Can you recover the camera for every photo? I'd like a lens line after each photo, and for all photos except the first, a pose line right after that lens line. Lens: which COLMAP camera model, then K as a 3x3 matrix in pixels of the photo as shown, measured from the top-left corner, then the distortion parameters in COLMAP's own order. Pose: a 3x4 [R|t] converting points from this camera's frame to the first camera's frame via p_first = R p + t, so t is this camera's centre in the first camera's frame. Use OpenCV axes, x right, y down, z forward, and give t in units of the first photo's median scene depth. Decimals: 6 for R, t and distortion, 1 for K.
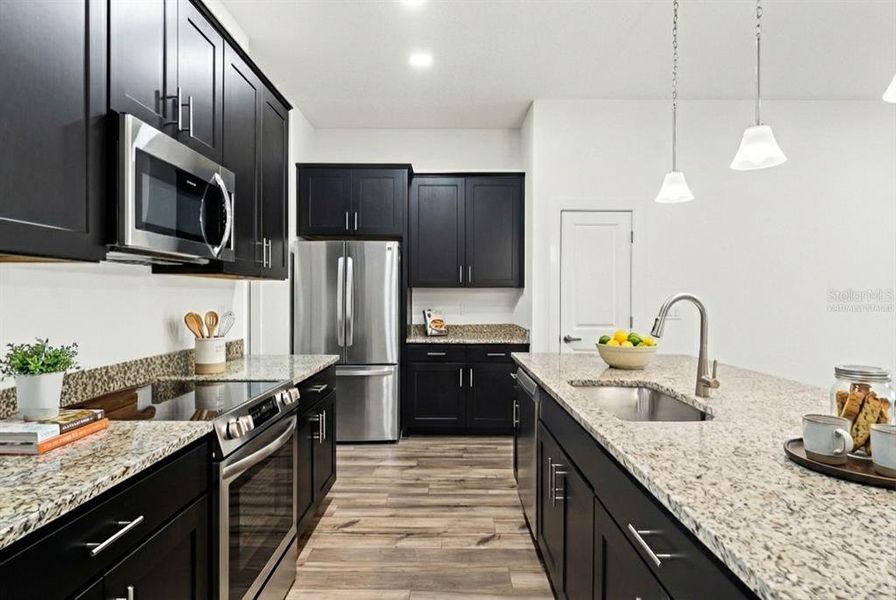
lens RADIAL K [[508.8, 0, 448.0], [0, 508.8, 300.0], [0, 0, 1]] dist [-0.004616, -0.000541]
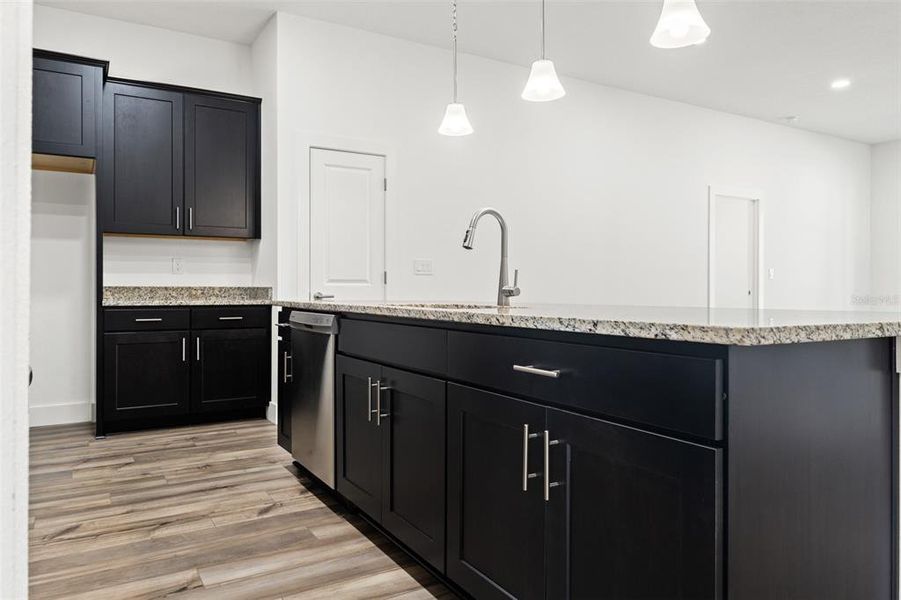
lens RADIAL K [[631.5, 0, 450.5], [0, 631.5, 300.0], [0, 0, 1]] dist [-0.003960, -0.002698]
pose [[0.852134, -0.011776, 0.523190, -0.192179], [0.011201, 0.999928, 0.004263, 0.114158], [-0.523203, 0.002227, 0.852205, -0.046168]]
